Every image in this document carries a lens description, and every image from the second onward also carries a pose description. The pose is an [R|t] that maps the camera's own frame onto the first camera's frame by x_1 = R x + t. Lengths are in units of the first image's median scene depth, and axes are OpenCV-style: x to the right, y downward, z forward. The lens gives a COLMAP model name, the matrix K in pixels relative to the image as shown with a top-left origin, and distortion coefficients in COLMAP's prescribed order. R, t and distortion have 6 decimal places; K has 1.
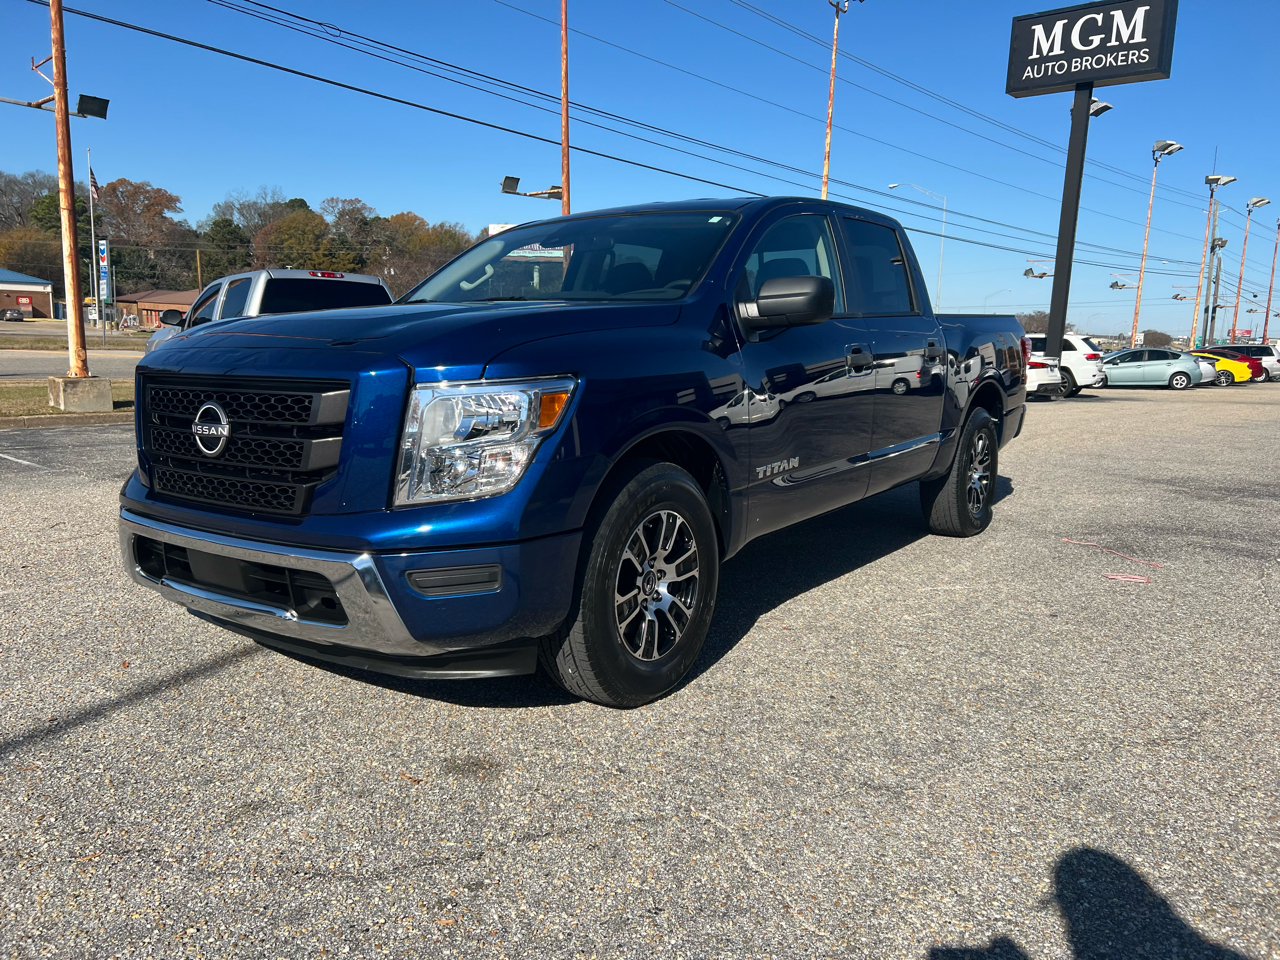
lens RADIAL K [[958.9, 0, 625.8], [0, 958.9, 480.8], [0, 0, 1]] dist [0.043453, -0.043578]
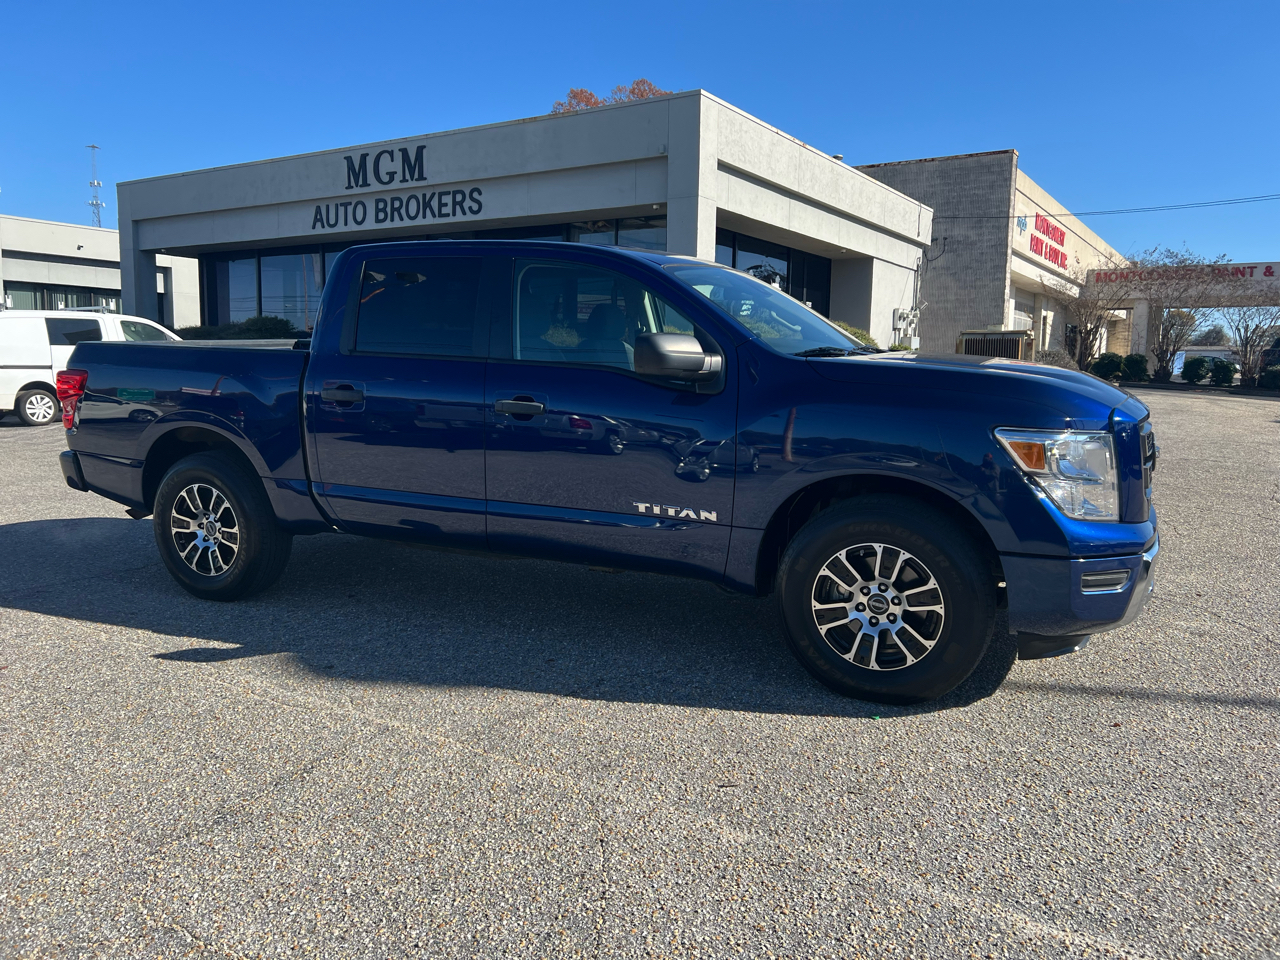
lens RADIAL K [[962.6, 0, 641.3], [0, 962.6, 481.8], [0, 0, 1]] dist [0.053723, -0.055703]
pose [[-0.186469, -0.152428, 0.970564, -0.838485], [0.142164, 0.973308, 0.180172, -0.186337], [-0.972121, 0.171575, -0.159822, 0.982727]]
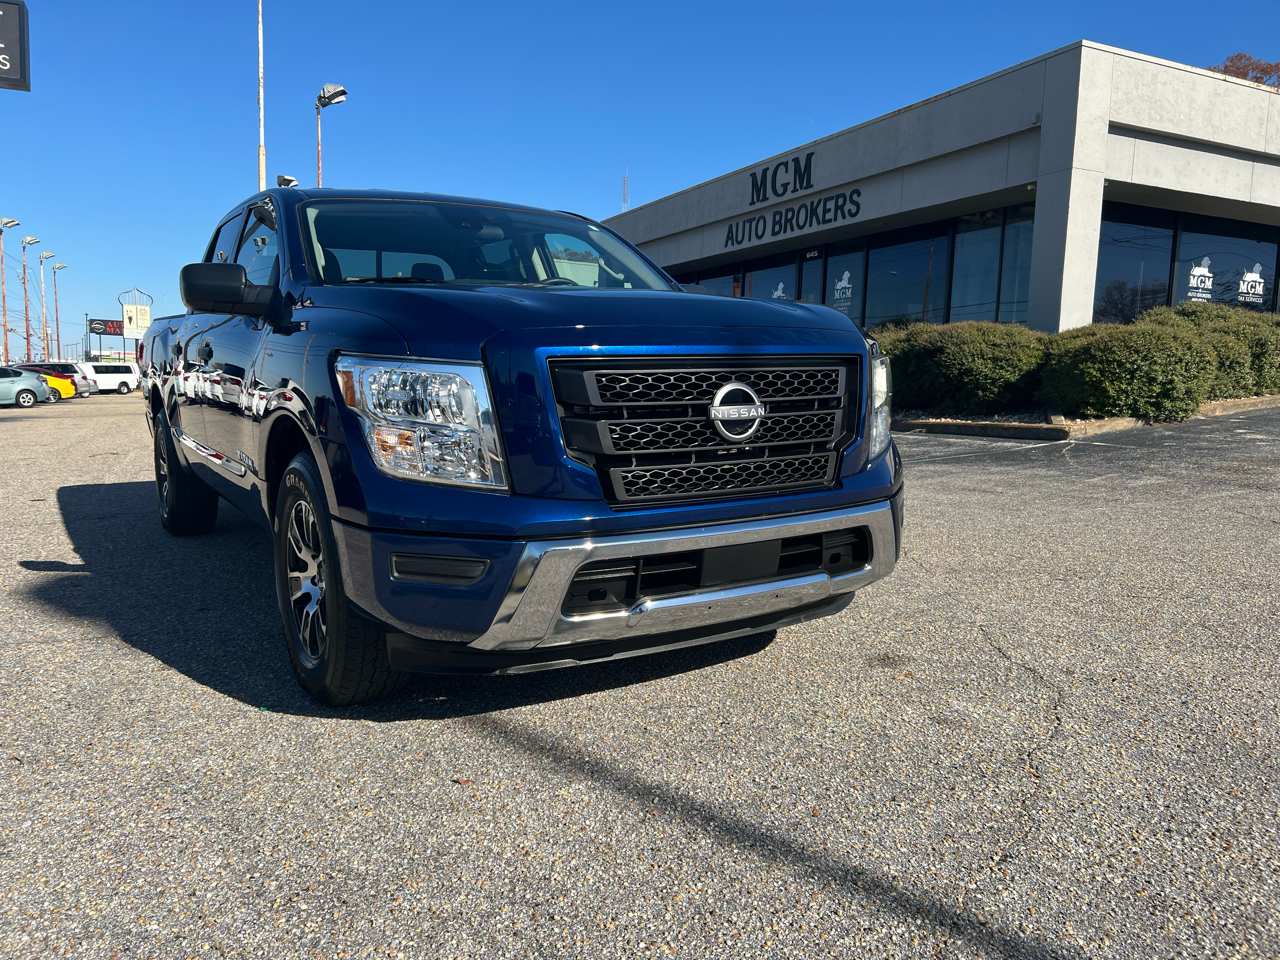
lens RADIAL K [[962.0, 0, 625.5], [0, 962.0, 485.0], [0, 0, 1]] dist [0.045350, -0.044408]
pose [[0.383197, -0.121796, 0.915601, -0.668156], [0.137744, 0.987719, 0.073741, -0.033492], [-0.913338, 0.097861, 0.395267, 0.370242]]
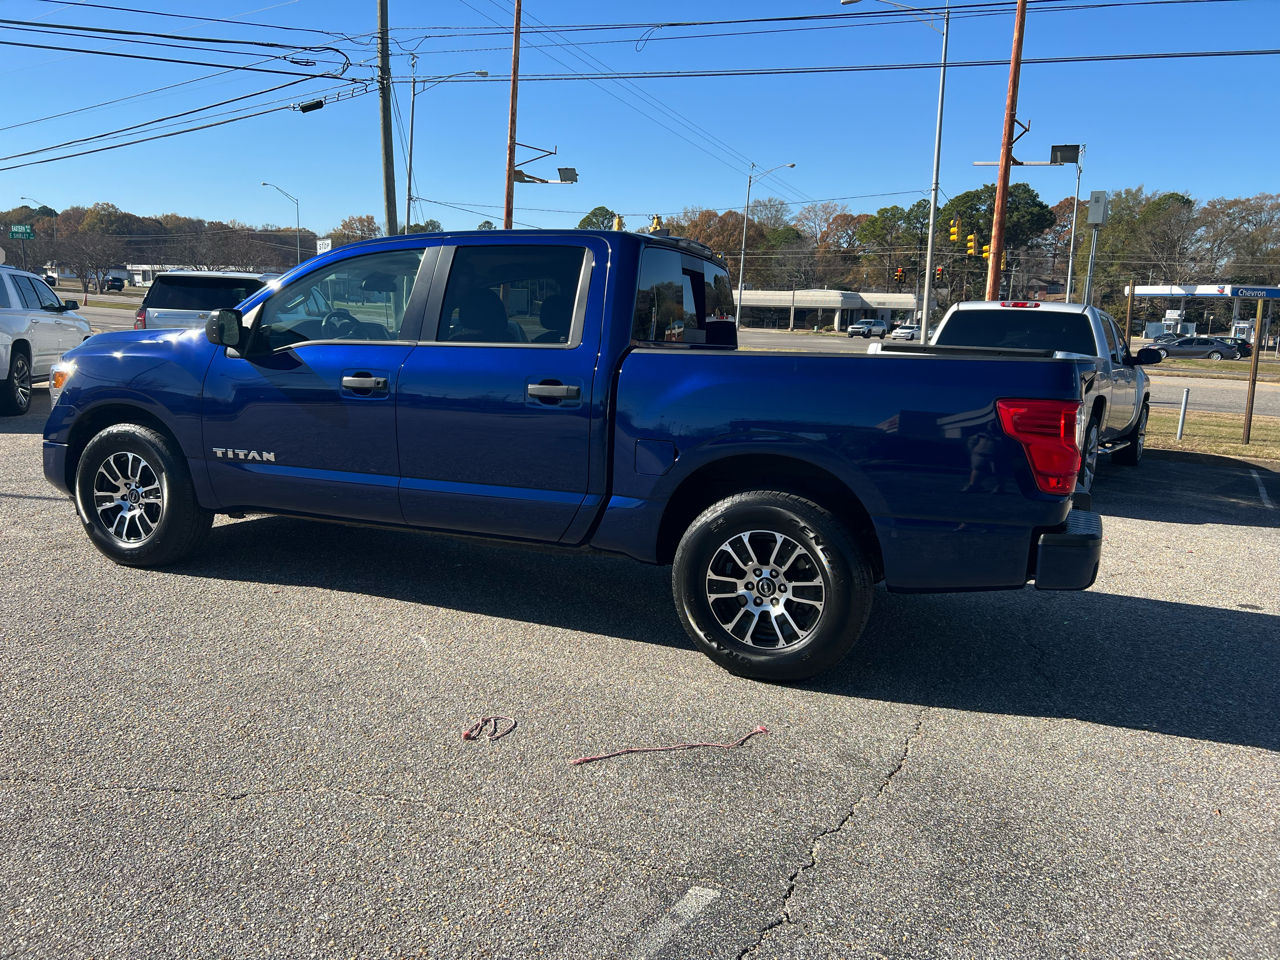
lens RADIAL K [[952.6, 0, 626.7], [0, 952.6, 465.6], [0, 0, 1]] dist [0.048278, -0.047470]
pose [[0.235666, 0.136058, -0.962263, 1.002659], [-0.182096, 0.978797, 0.093799, -0.141087], [0.954622, 0.153119, 0.255445, 0.761107]]
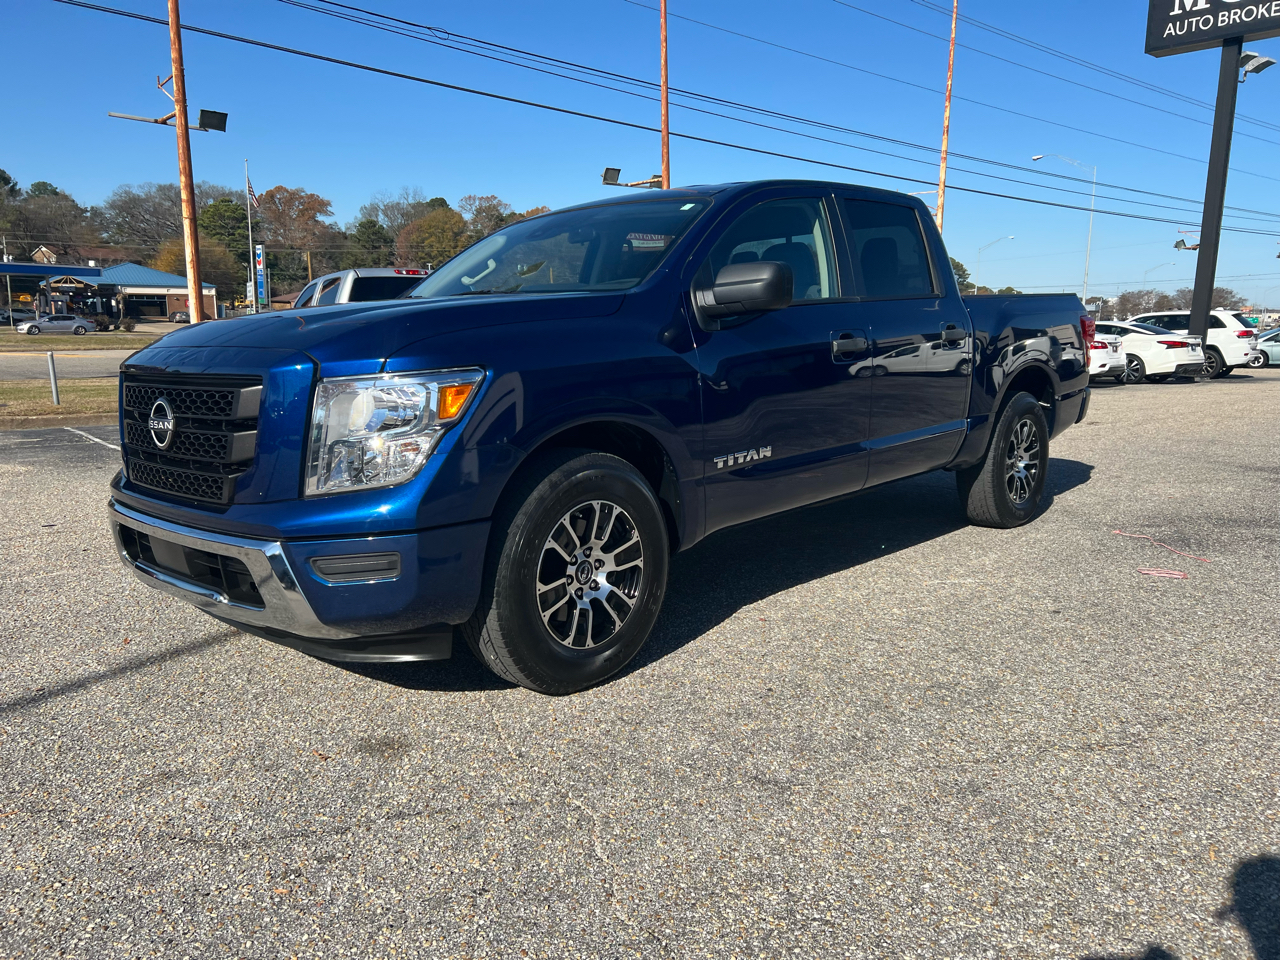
lens RADIAL K [[958.9, 0, 625.8], [0, 958.9, 480.8], [0, 0, 1]] dist [0.043453, -0.043578]
pose [[0.990471, -0.000608, -0.137717, 0.114271], [0.002199, 0.999933, 0.011394, -0.000502], [0.137701, -0.011589, 0.990406, 0.004363]]
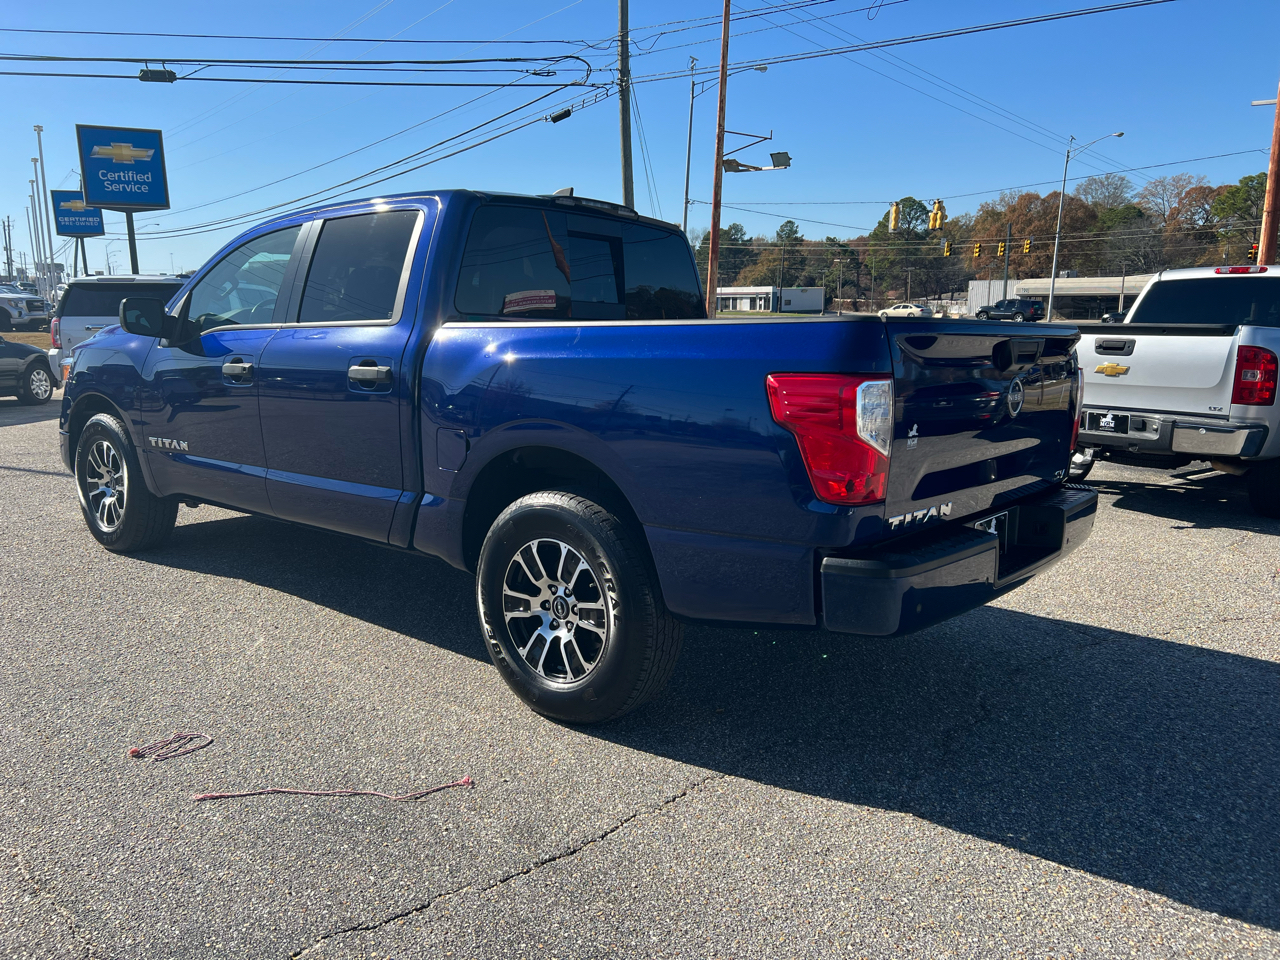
lens RADIAL K [[949.1, 0, 631.5], [0, 949.1, 486.7], [0, 0, 1]] dist [0.053835, -0.056561]
pose [[-0.069096, 0.157753, -0.985058, 0.920444], [-0.162266, 0.972492, 0.167122, -0.180990], [0.984325, 0.171389, -0.041598, 1.099395]]
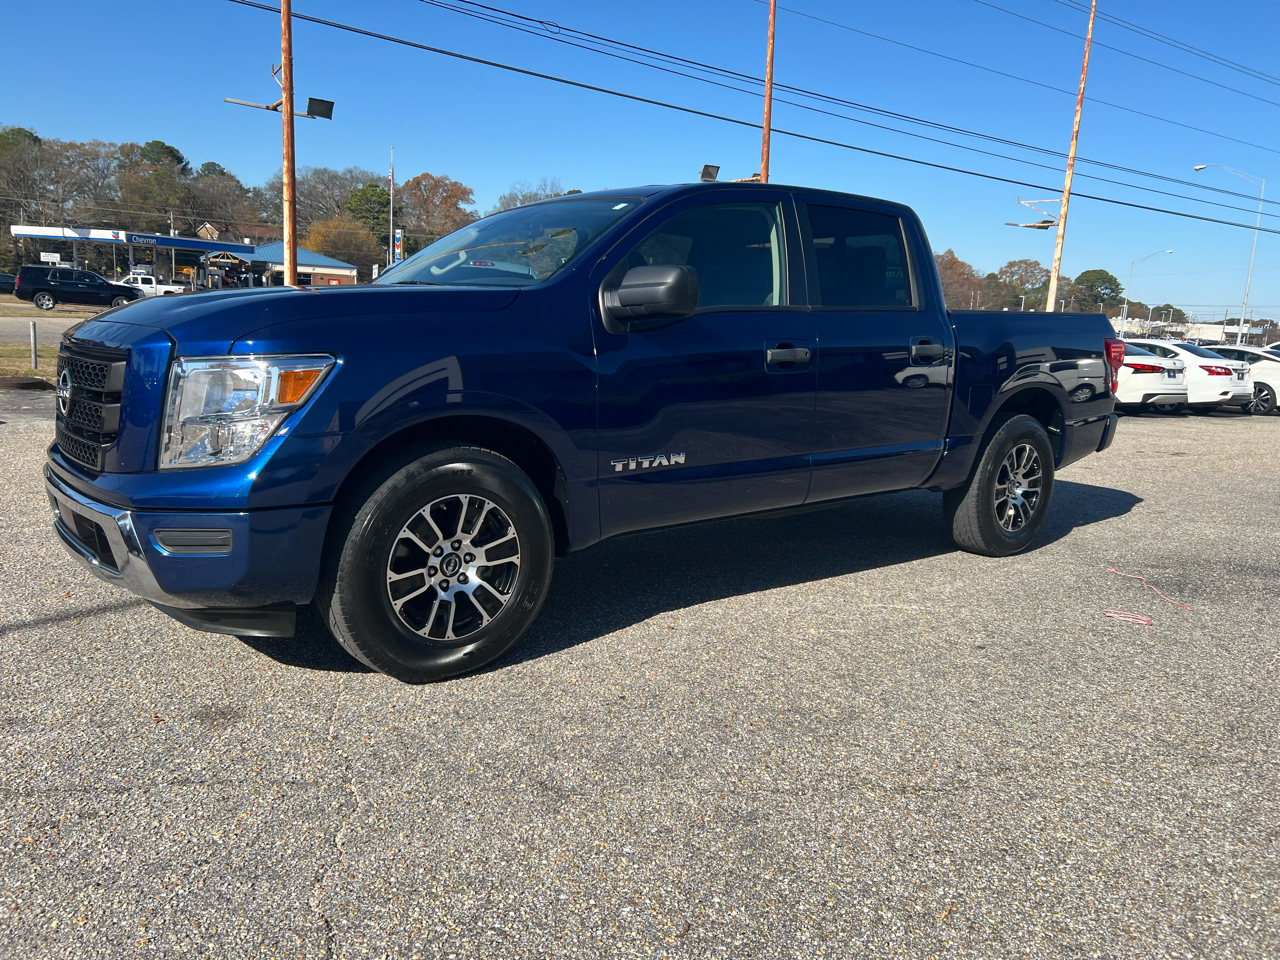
lens RADIAL K [[957.8, 0, 624.2], [0, 957.8, 483.1], [0, 0, 1]] dist [0.043993, -0.042505]
pose [[0.963668, 0.070176, -0.257720, 0.253058], [-0.066783, 0.997527, 0.021905, -0.007779], [0.258620, -0.003898, 0.965971, 0.035185]]
